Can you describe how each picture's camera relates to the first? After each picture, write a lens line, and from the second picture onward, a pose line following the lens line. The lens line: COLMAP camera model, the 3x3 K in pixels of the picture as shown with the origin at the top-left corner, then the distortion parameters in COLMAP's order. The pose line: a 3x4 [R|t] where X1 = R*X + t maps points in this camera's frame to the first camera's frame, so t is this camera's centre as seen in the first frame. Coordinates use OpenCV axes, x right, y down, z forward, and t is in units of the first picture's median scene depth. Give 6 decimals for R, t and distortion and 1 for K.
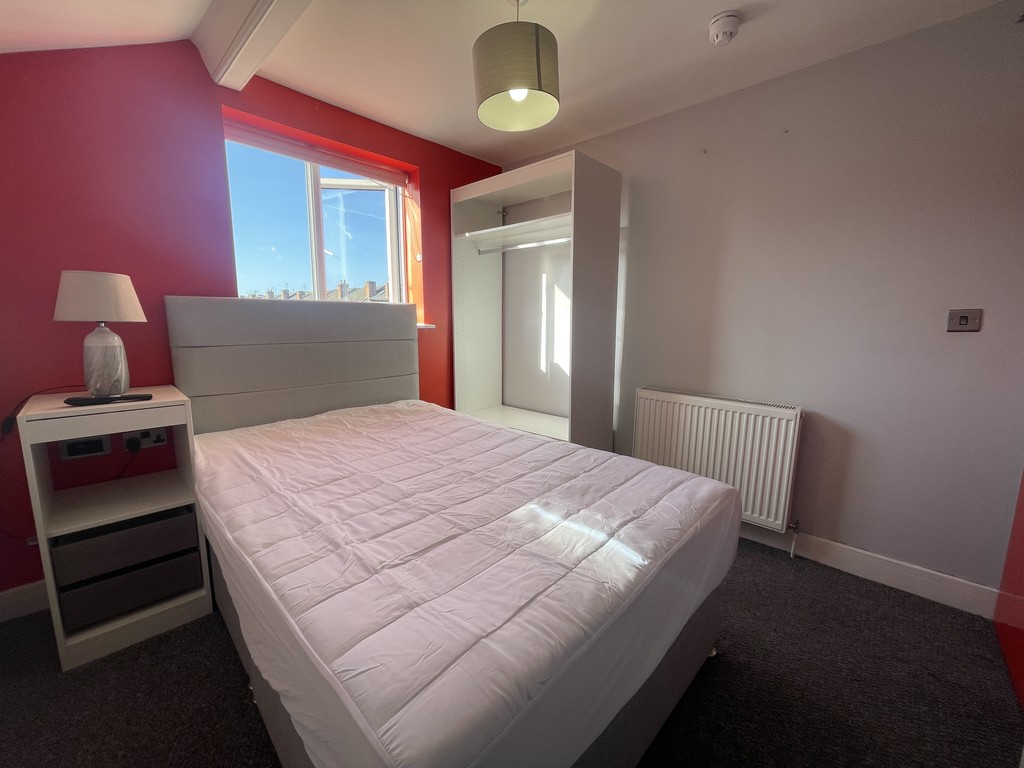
lens RADIAL K [[412.9, 0, 511.5], [0, 412.9, 382.6], [0, 0, 1]] dist [0.007112, 0.000014]
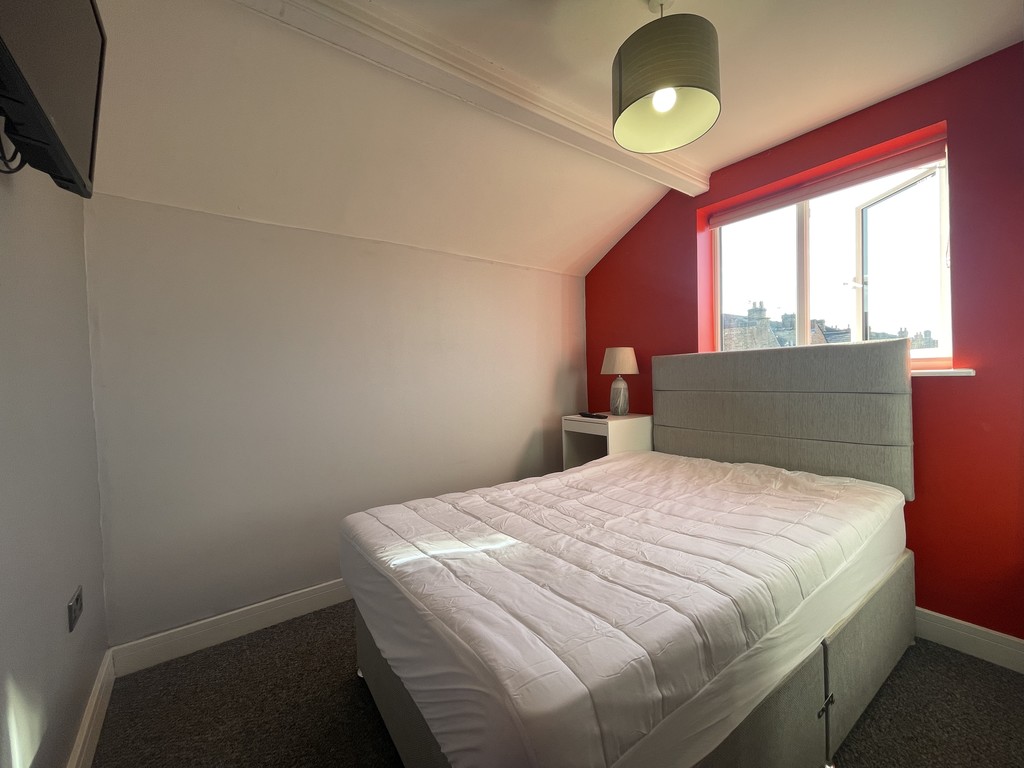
lens RADIAL K [[412.9, 0, 511.8], [0, 412.9, 386.3], [0, 0, 1]] dist [0.007112, 0.000014]
pose [[-0.173464, 0.026665, -0.984479, 0.857664], [-0.119380, 0.991693, 0.047895, -0.126242], [0.977578, 0.125835, -0.168840, 0.860012]]
